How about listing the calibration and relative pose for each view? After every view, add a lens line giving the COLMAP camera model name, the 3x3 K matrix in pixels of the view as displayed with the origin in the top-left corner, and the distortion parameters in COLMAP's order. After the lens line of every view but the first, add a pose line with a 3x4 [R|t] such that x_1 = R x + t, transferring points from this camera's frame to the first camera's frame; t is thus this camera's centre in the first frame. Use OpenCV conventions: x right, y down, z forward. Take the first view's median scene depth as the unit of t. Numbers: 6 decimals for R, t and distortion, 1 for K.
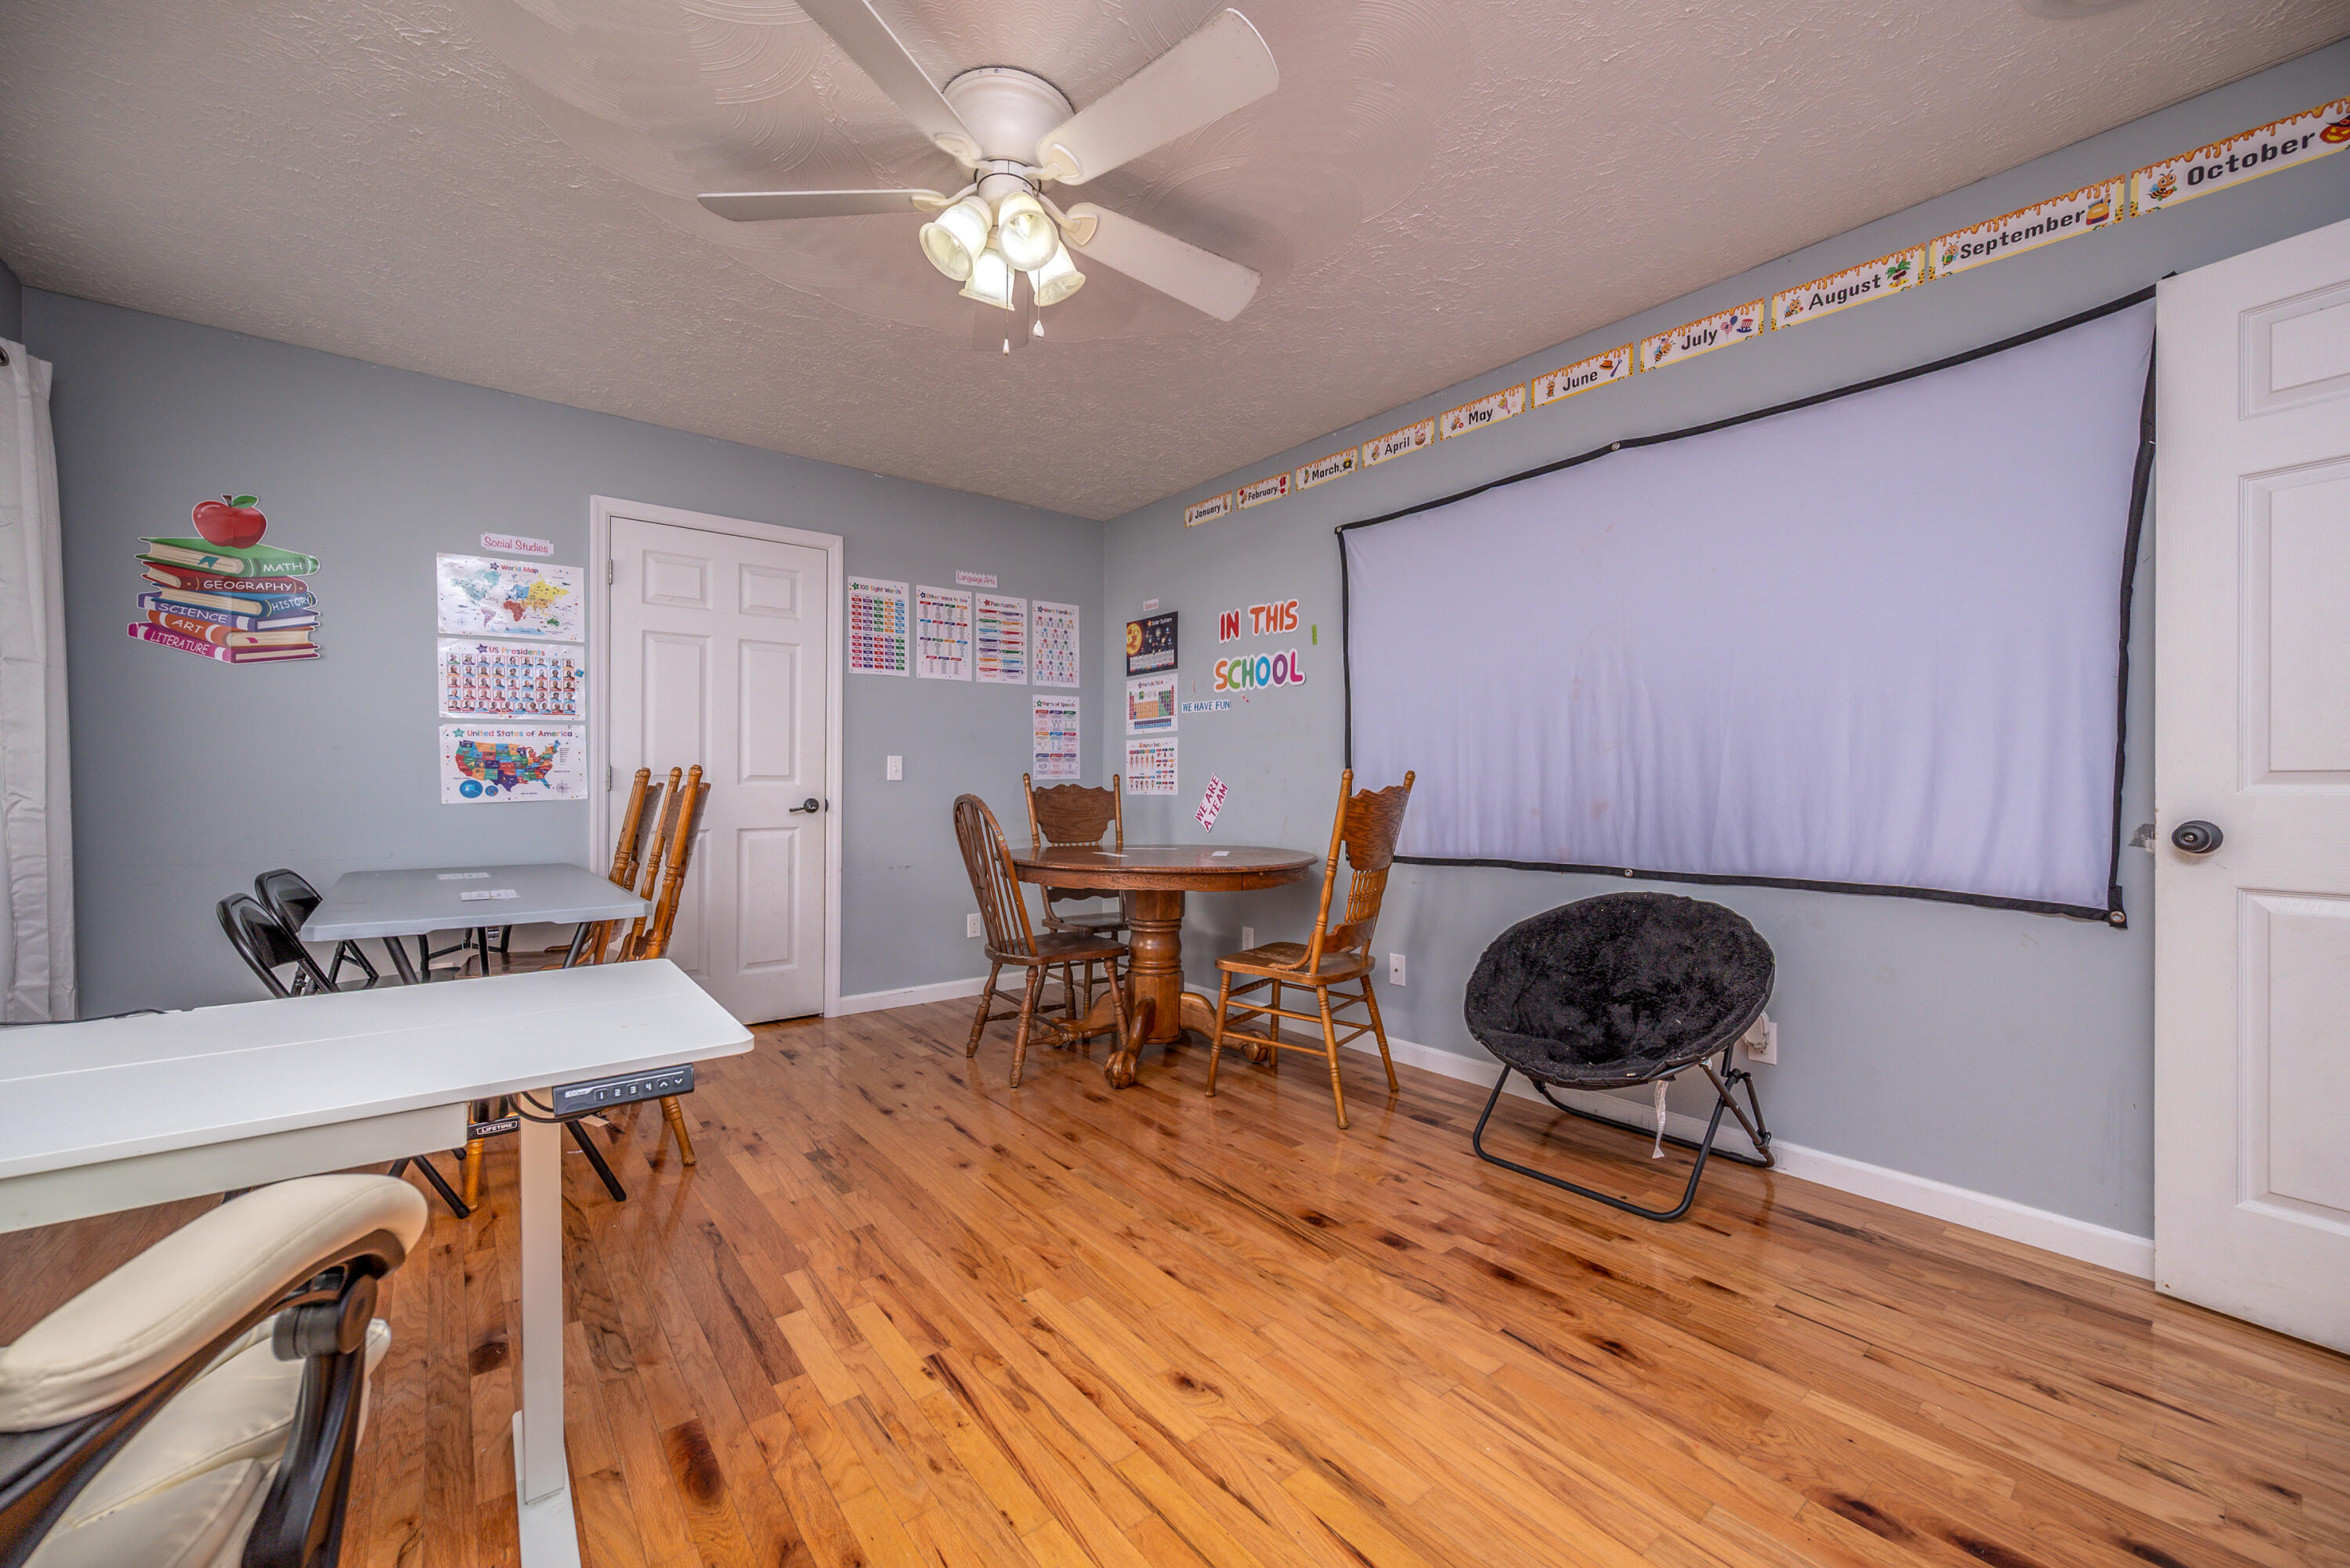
lens RADIAL K [[927.8, 0, 1178.9], [0, 927.8, 787.3], [0, 0, 1]] dist [-0.000904, -0.000282]
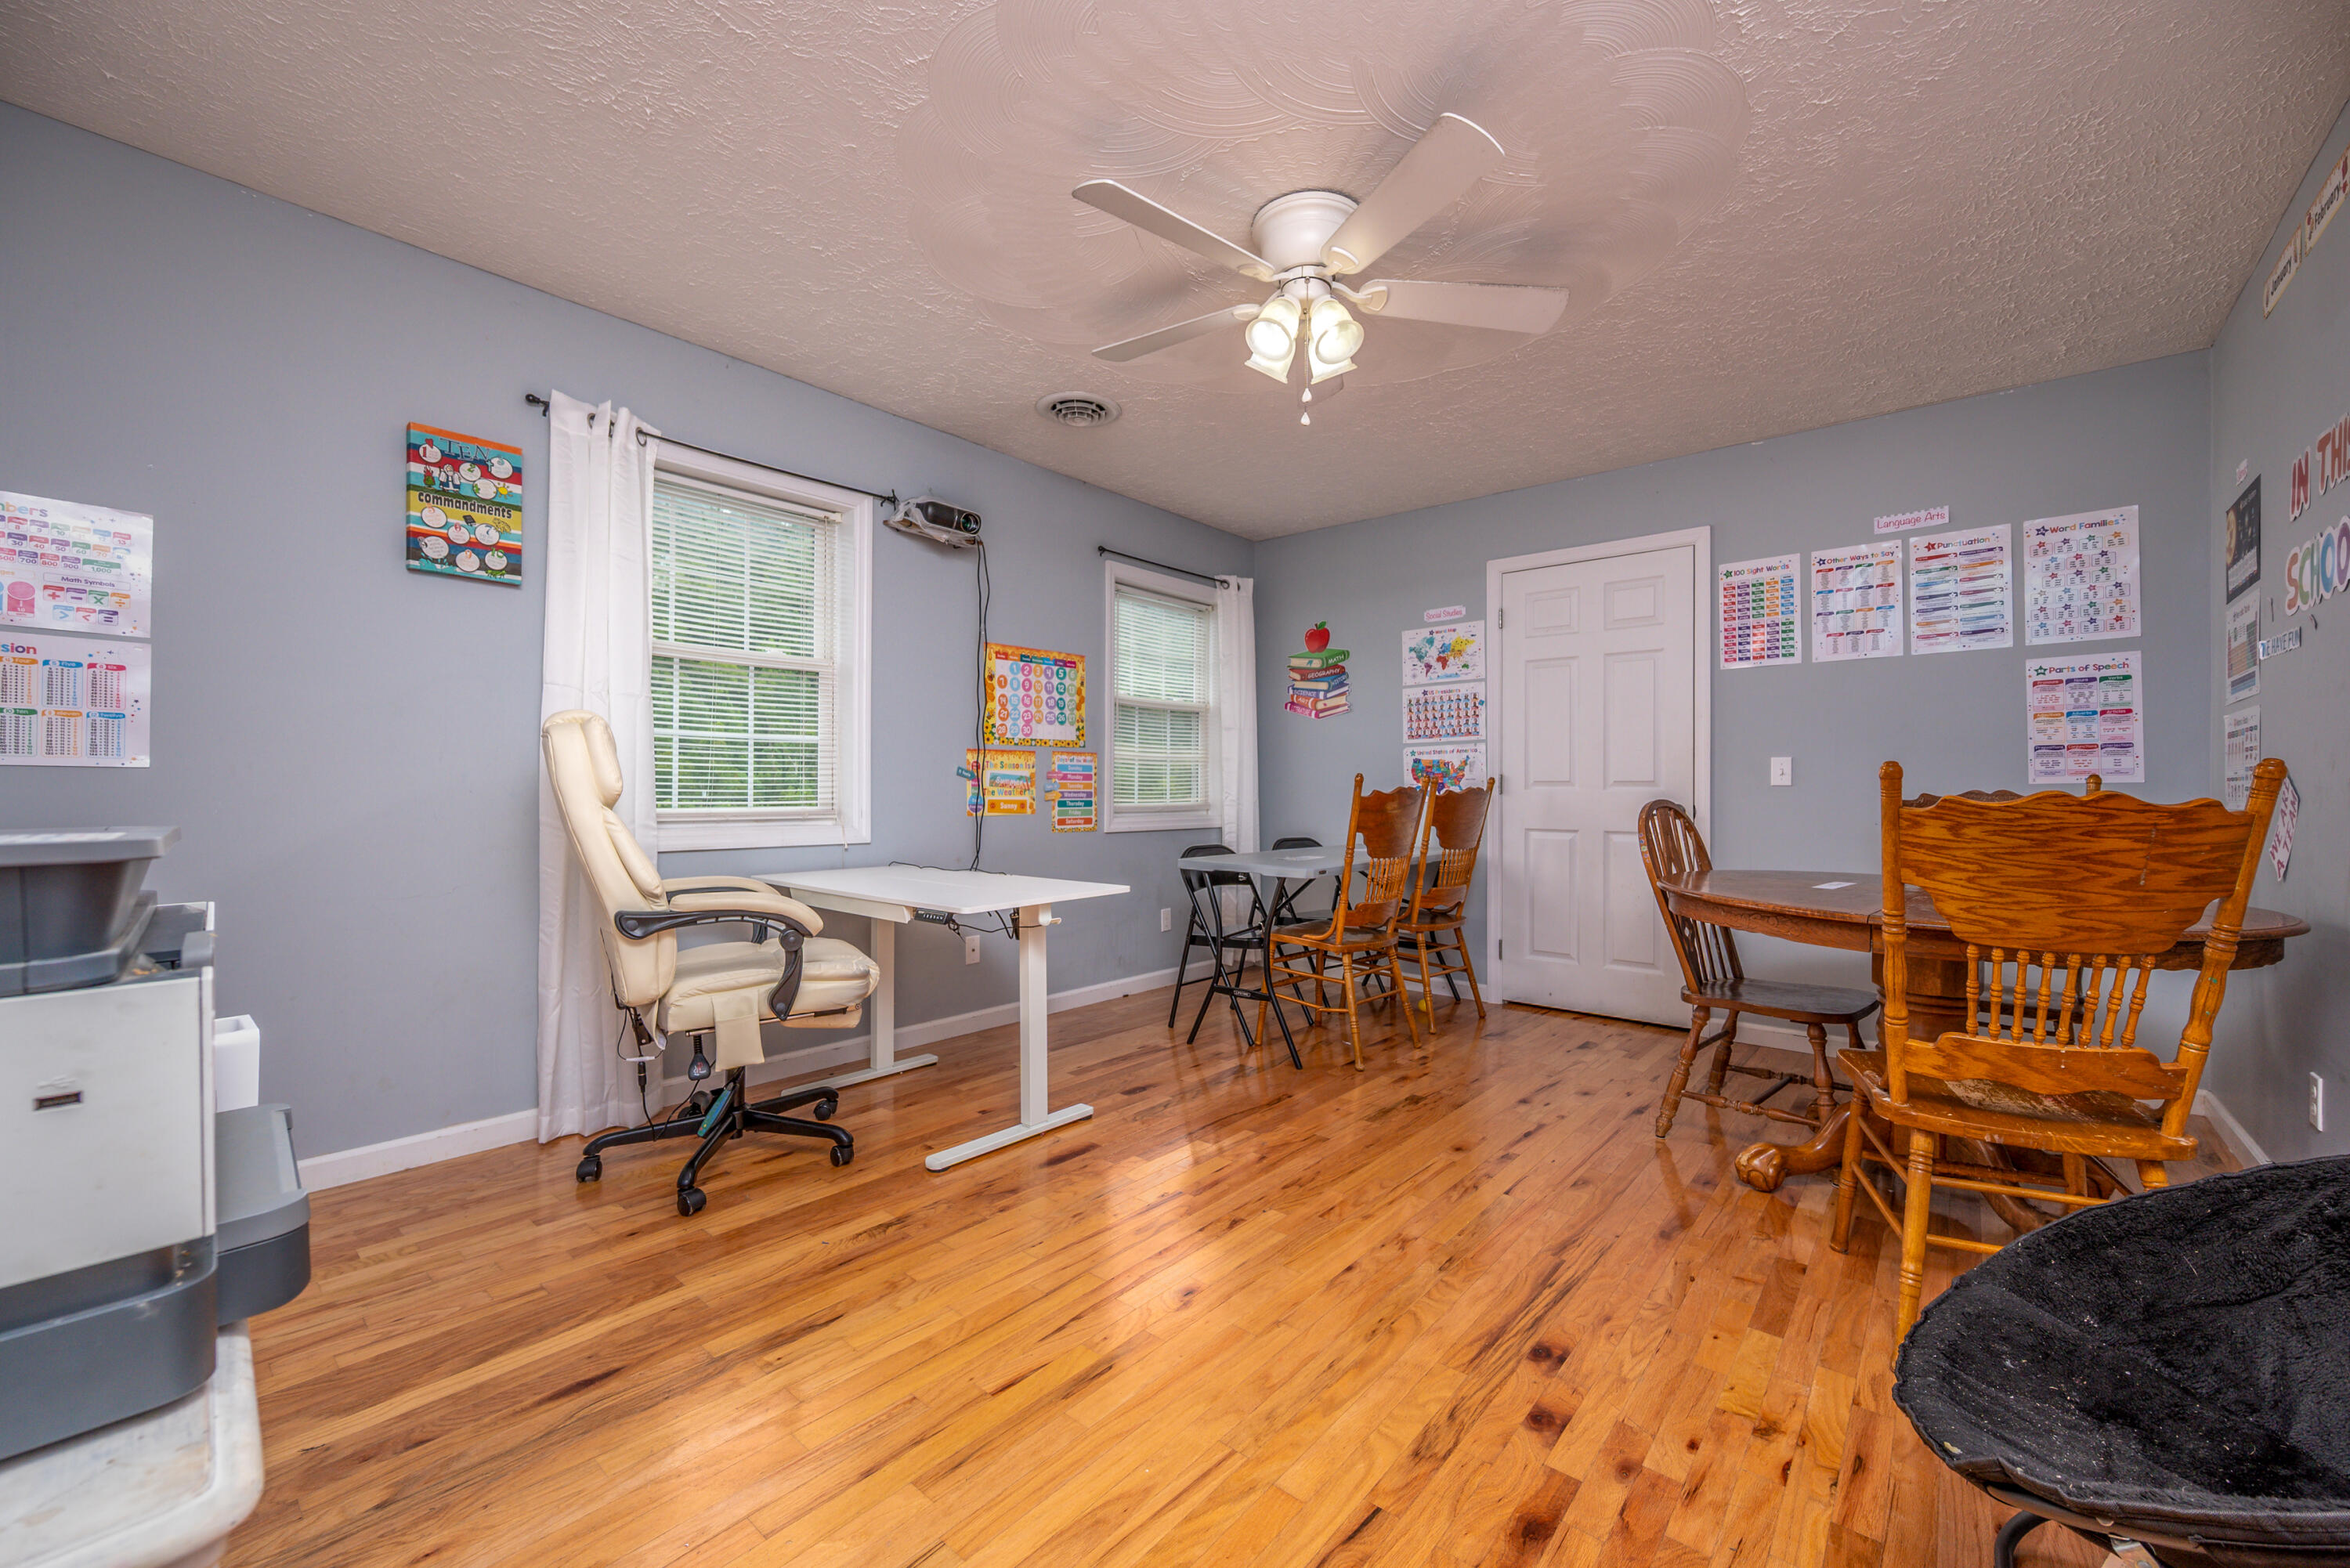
lens RADIAL K [[927.8, 0, 1178.9], [0, 927.8, 787.3], [0, 0, 1]] dist [-0.000904, -0.000282]
pose [[0.181730, -0.002399, -0.983346, 0.553998], [-0.008564, 0.999955, -0.004022, 0.003065], [0.983311, 0.009152, 0.181701, 0.365826]]
